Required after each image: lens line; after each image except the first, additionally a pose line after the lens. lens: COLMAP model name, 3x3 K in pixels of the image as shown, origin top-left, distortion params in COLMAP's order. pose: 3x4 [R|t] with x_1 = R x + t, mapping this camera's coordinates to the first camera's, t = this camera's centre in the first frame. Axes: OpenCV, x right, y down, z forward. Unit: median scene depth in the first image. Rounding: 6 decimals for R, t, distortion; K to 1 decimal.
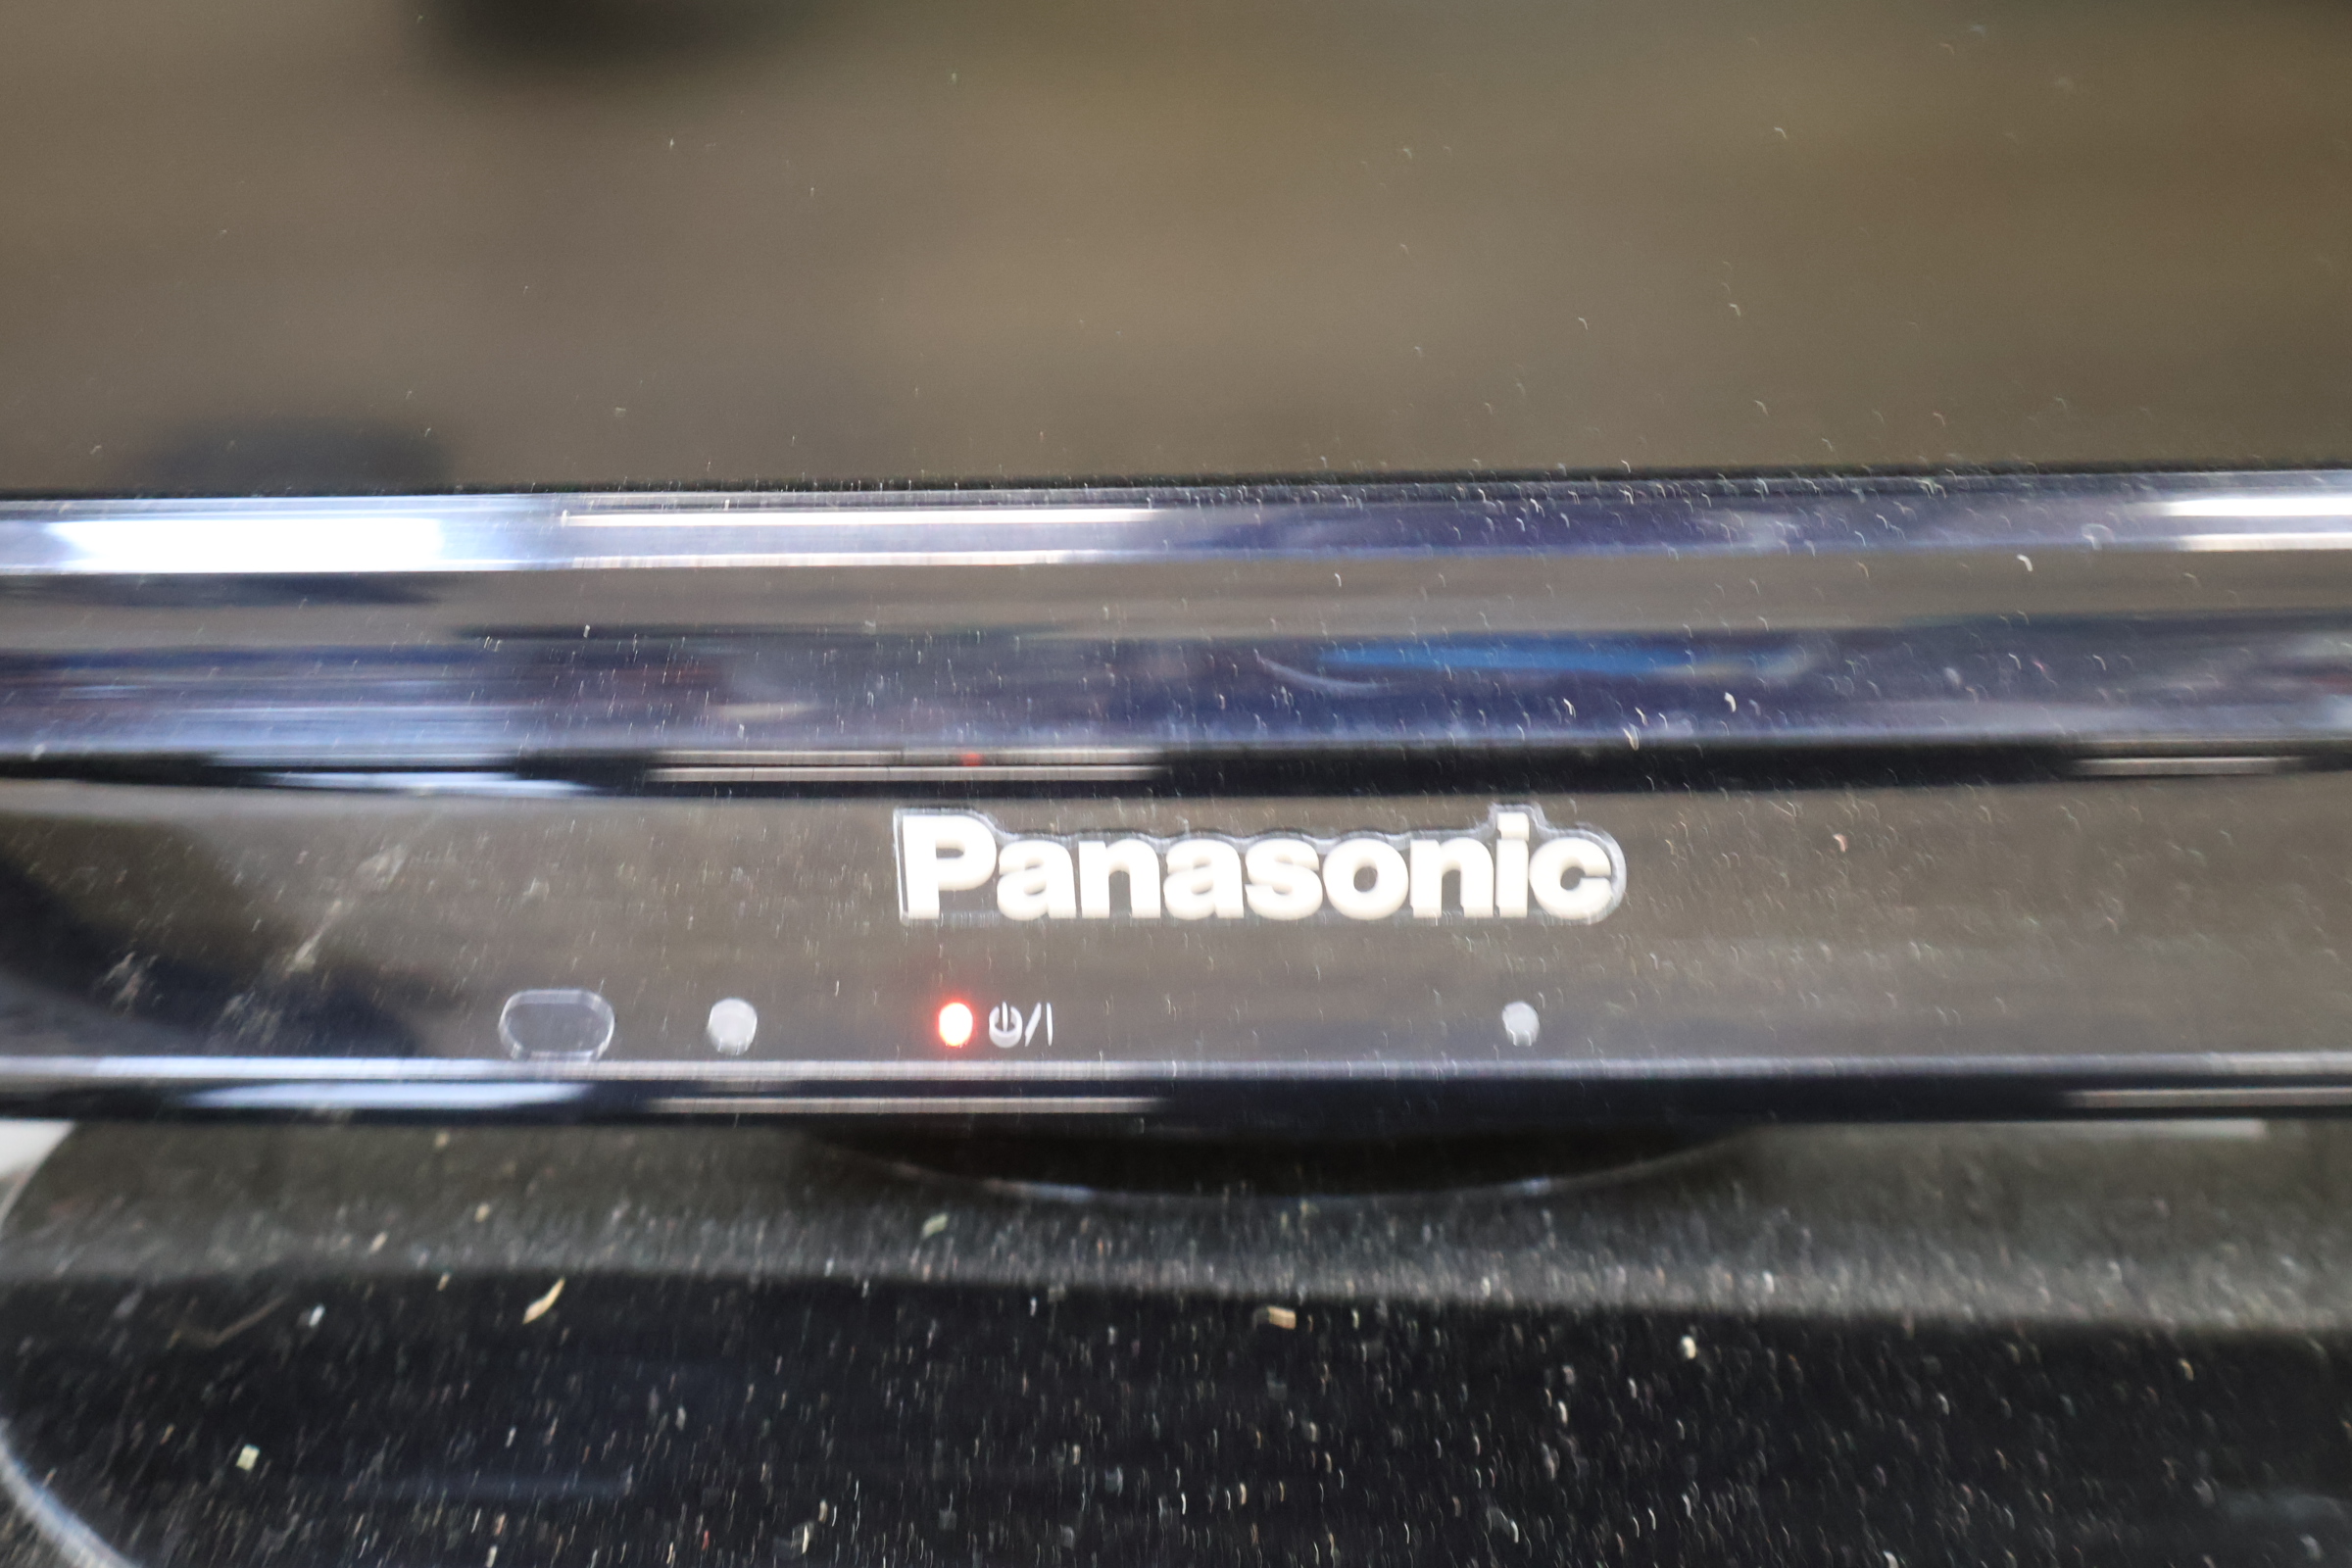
lens RADIAL K [[3227.2, 0, 1173.5], [0, 3227.2, 783.3], [0, 0, 1]] dist [-0.054295, 0.000000]
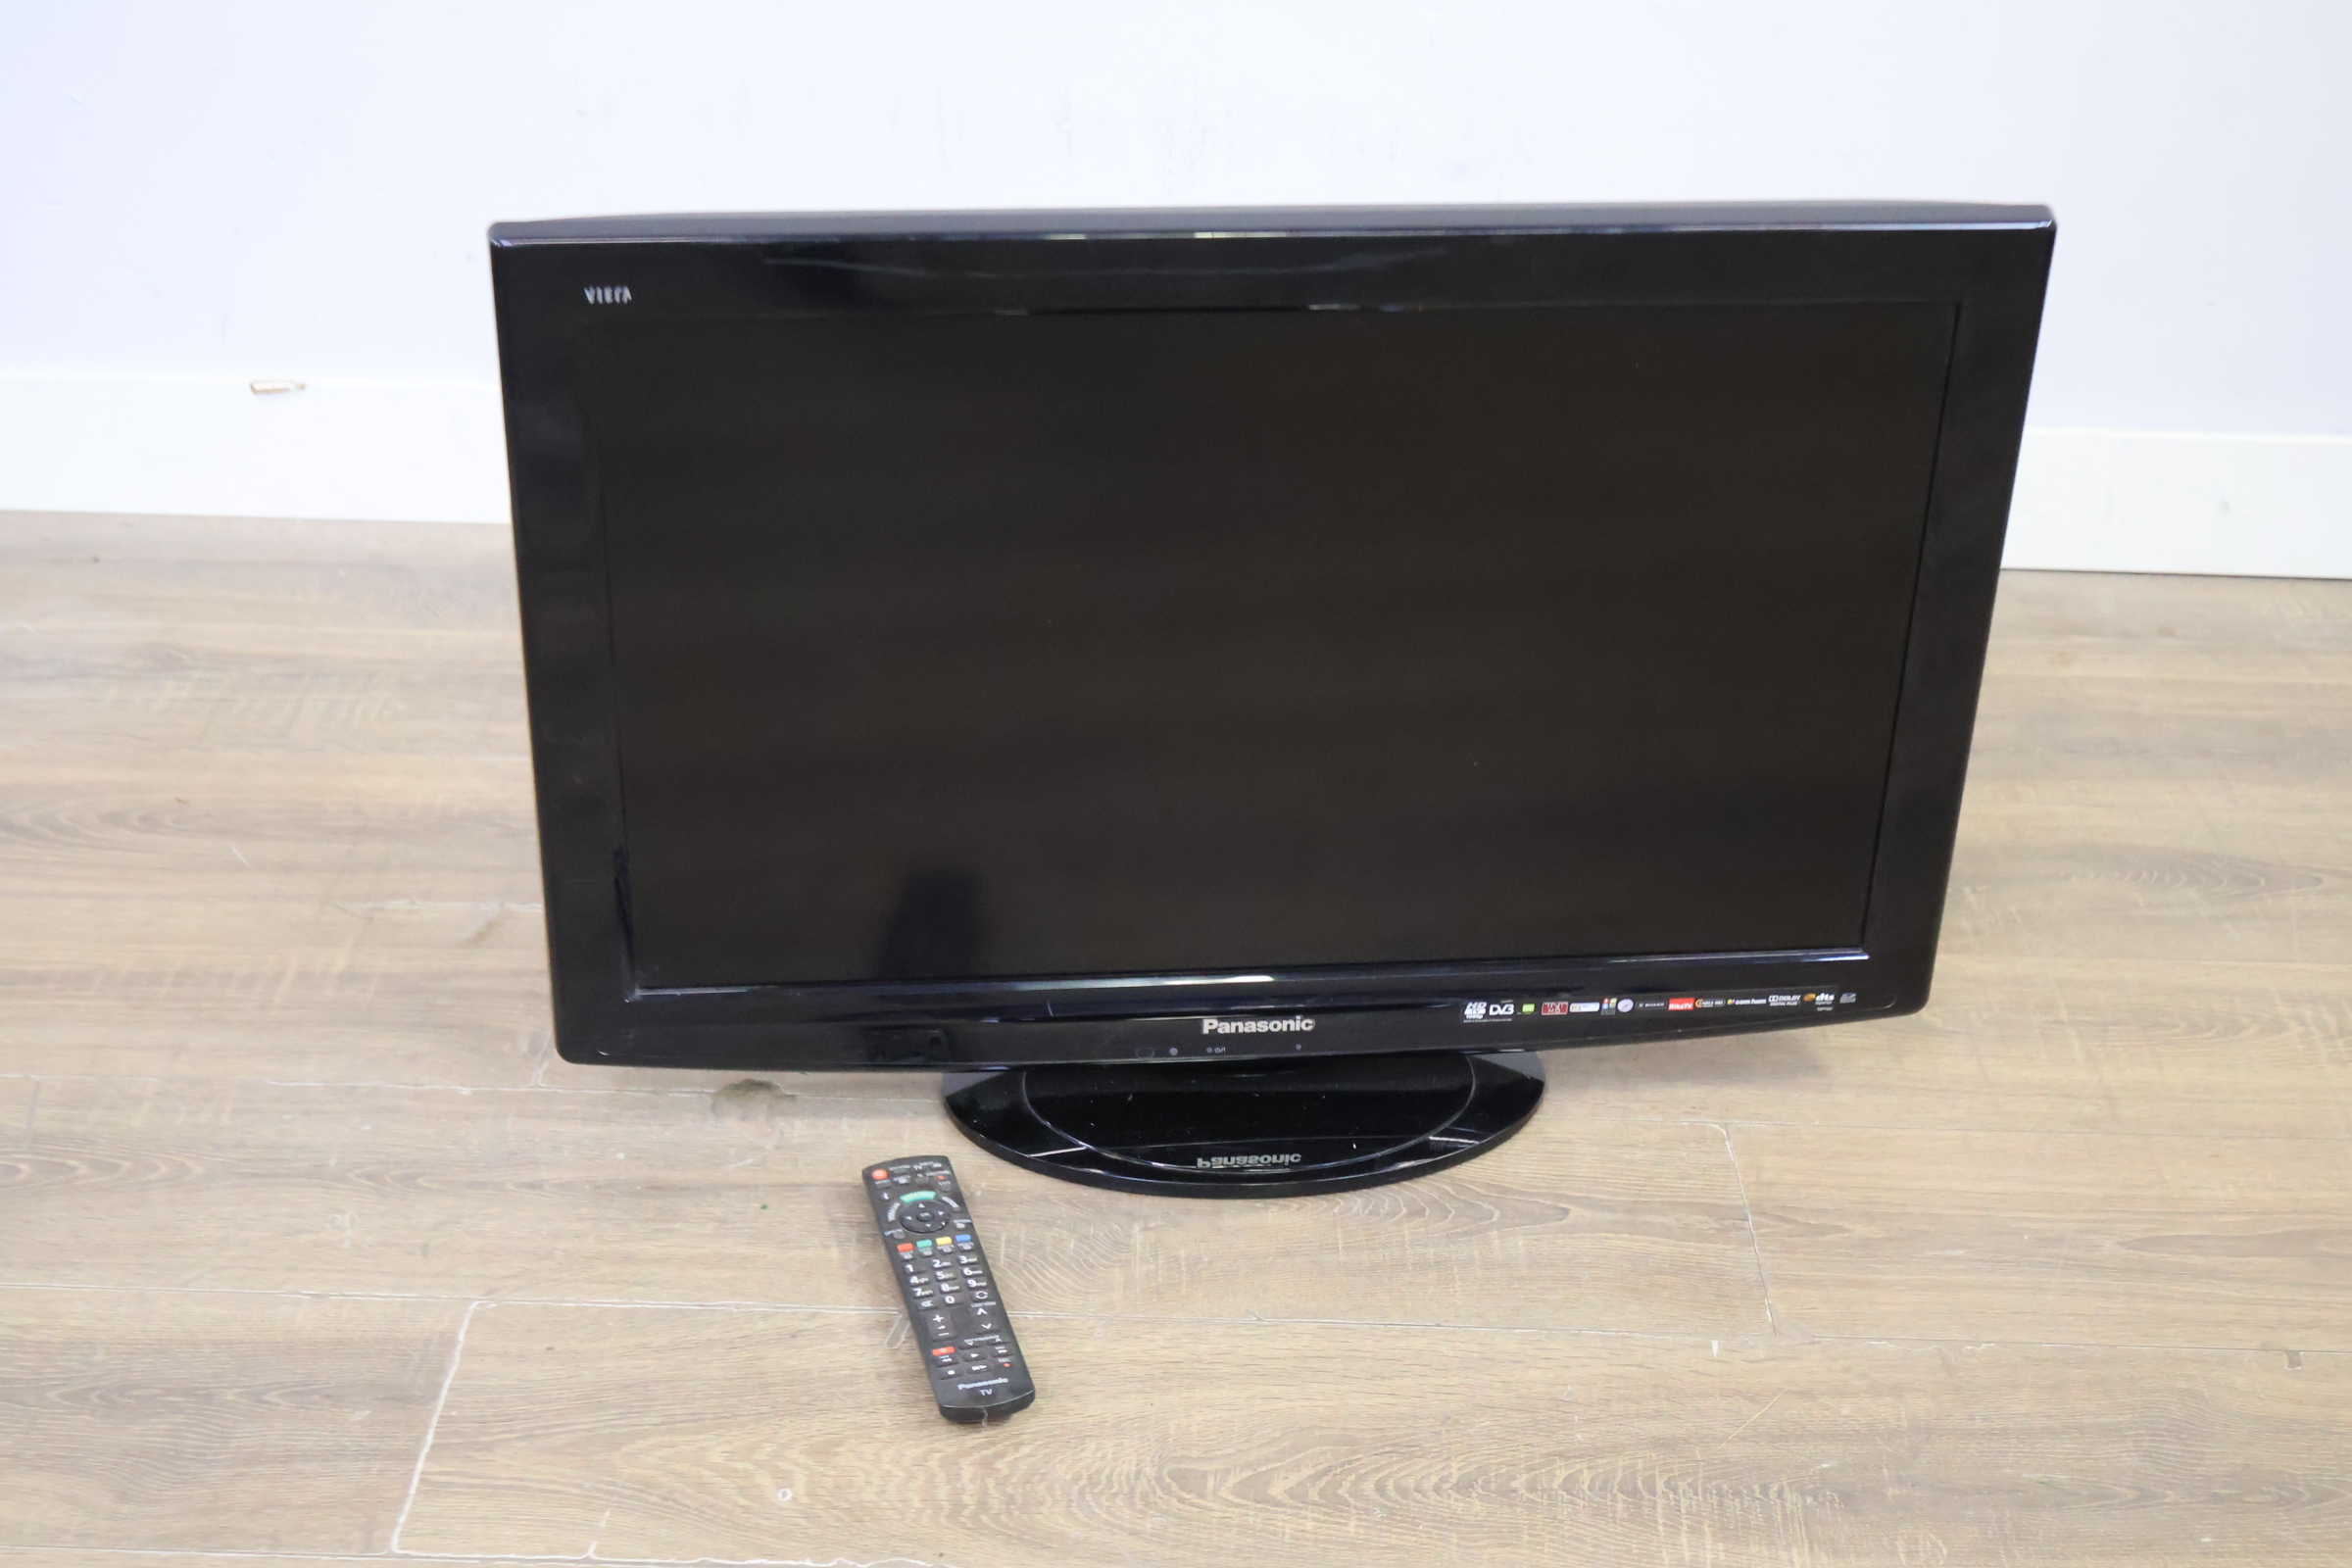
lens RADIAL K [[3252.8, 0, 1166.3], [0, 3252.8, 784.8], [0, 0, 1]] dist [0.007606, 0.000000]
pose [[0.987707, -0.023323, 0.154570, -1.136547], [0.013986, 0.998026, 0.061220, -0.842846], [-0.155693, -0.058306, 0.986083, -5.290465]]
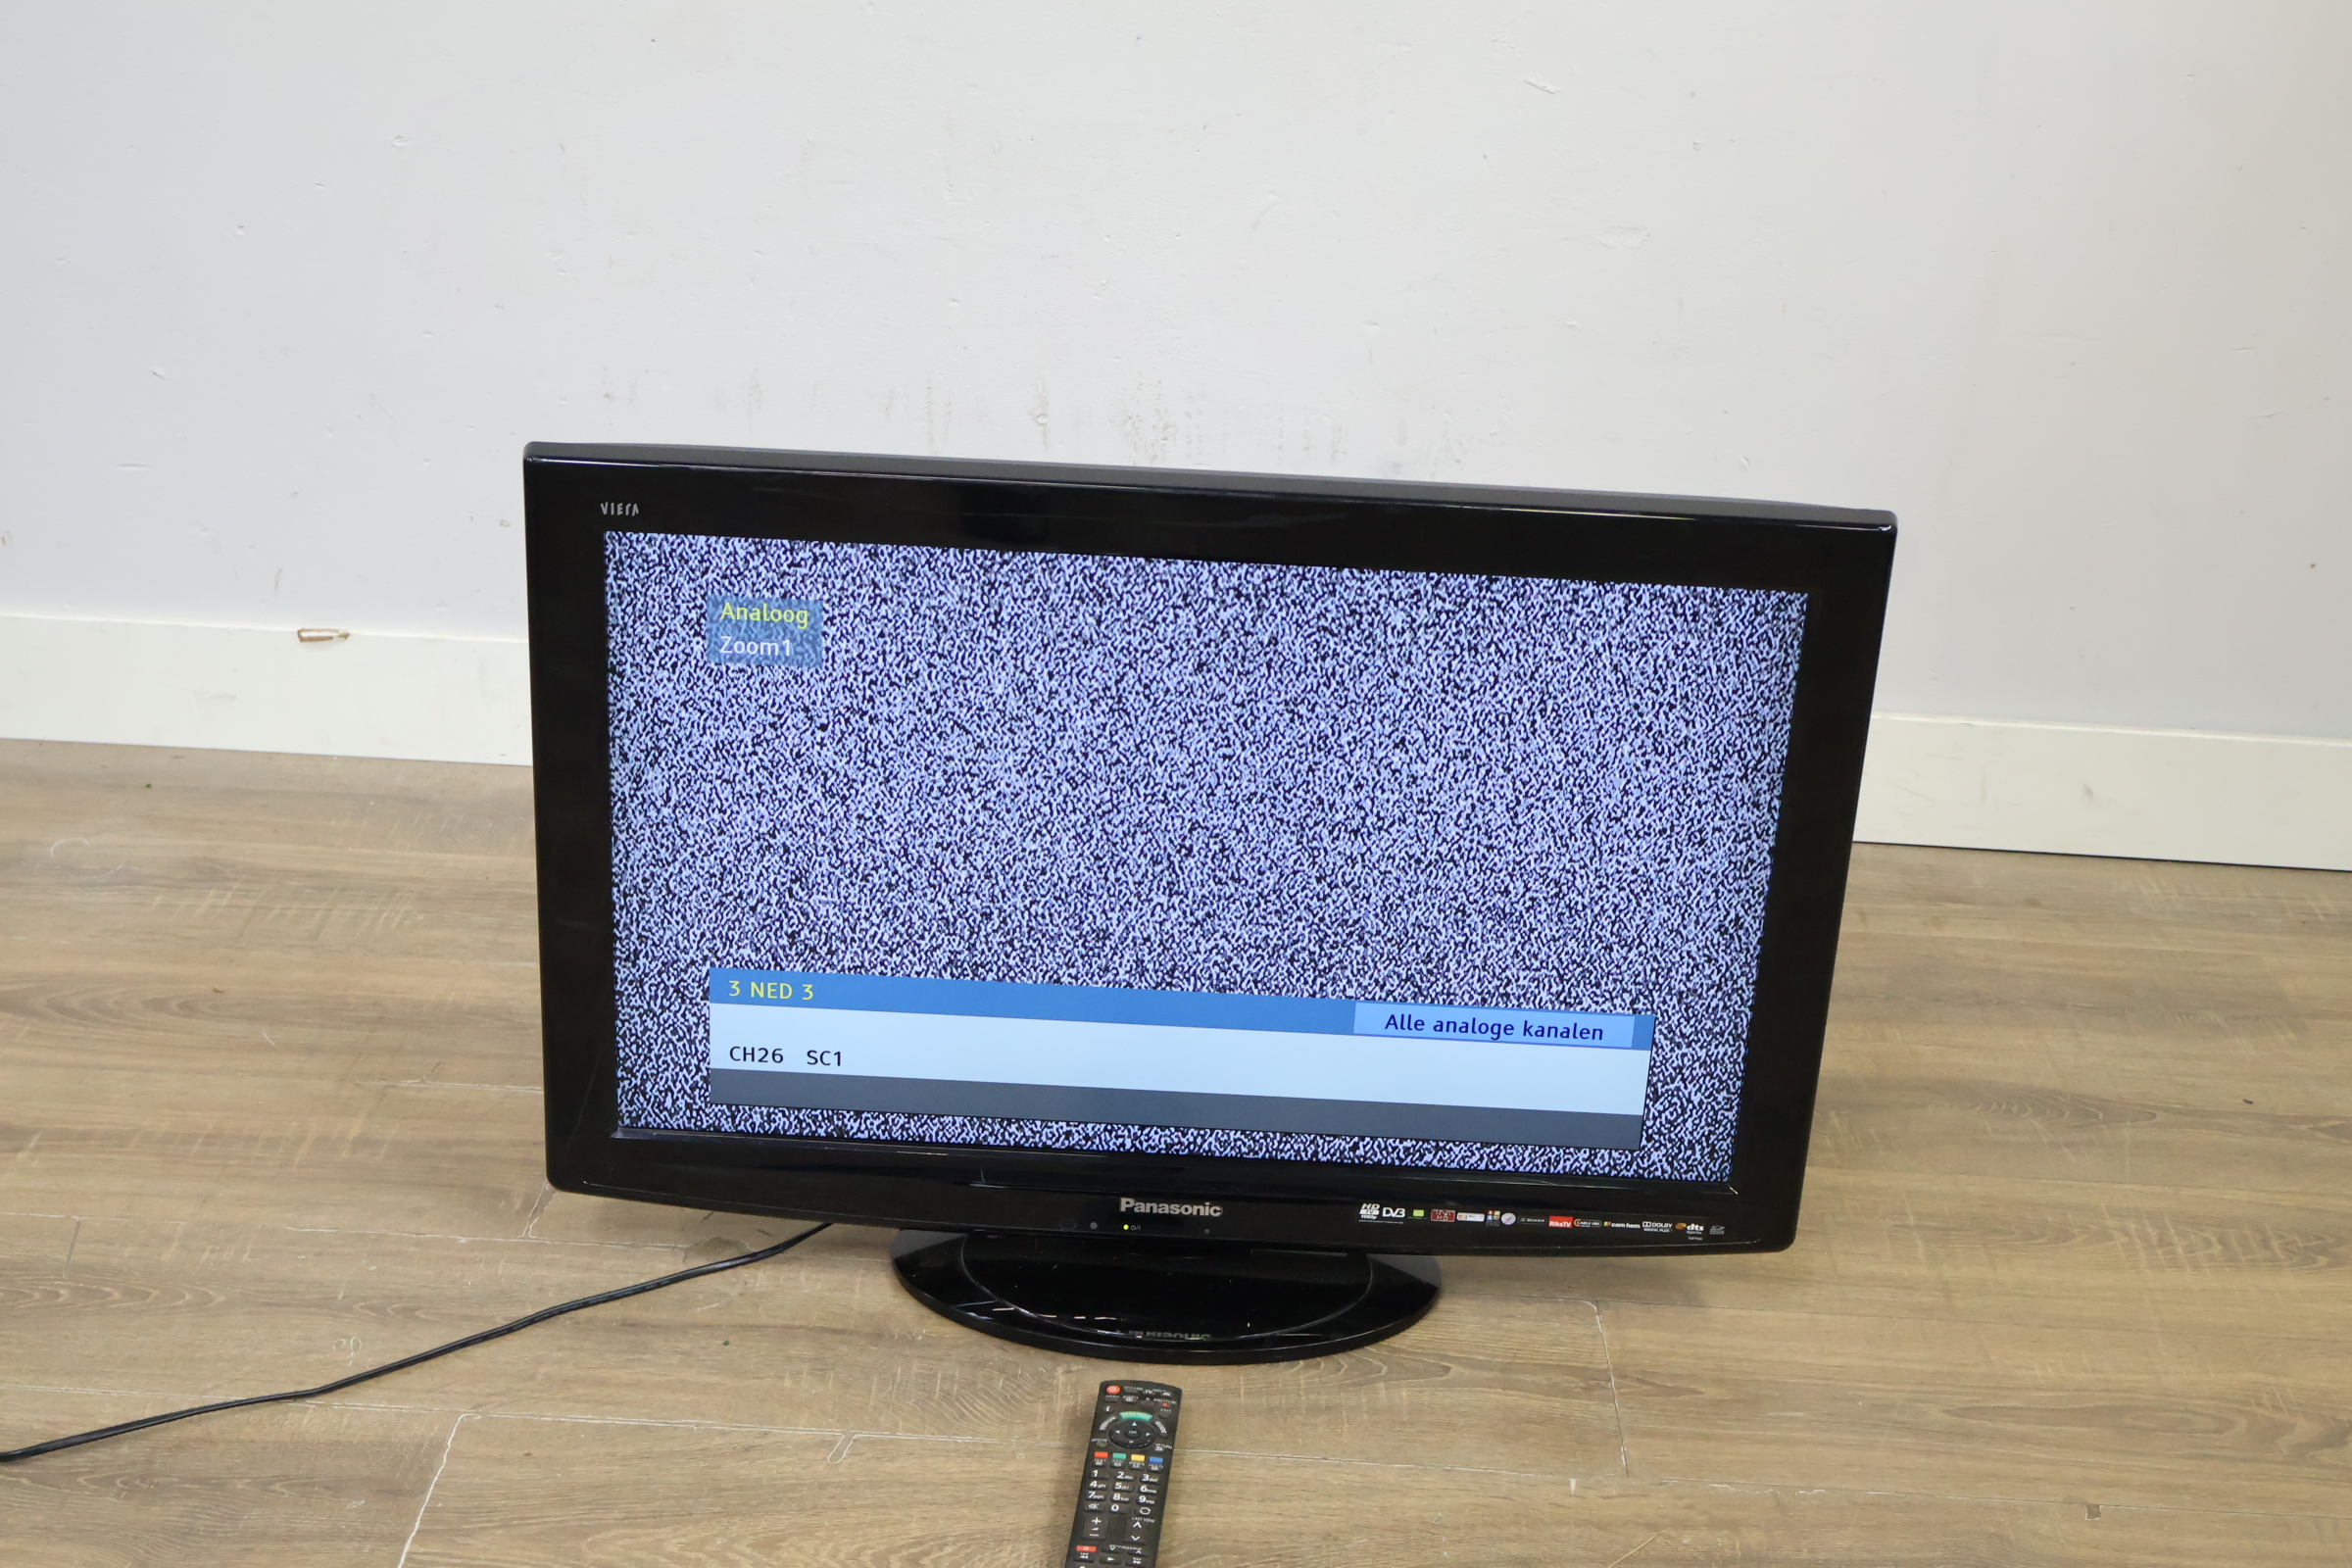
lens RADIAL K [[3236.5, 0, 1160.9], [0, 3236.5, 798.7], [0, 0, 1]] dist [0.015955, 0.000000]
pose [[0.988237, 0.020033, 0.151613, -1.107233], [-0.013367, 0.998904, -0.044861, -0.525662], [-0.152345, 0.042307, 0.987421, -6.087759]]
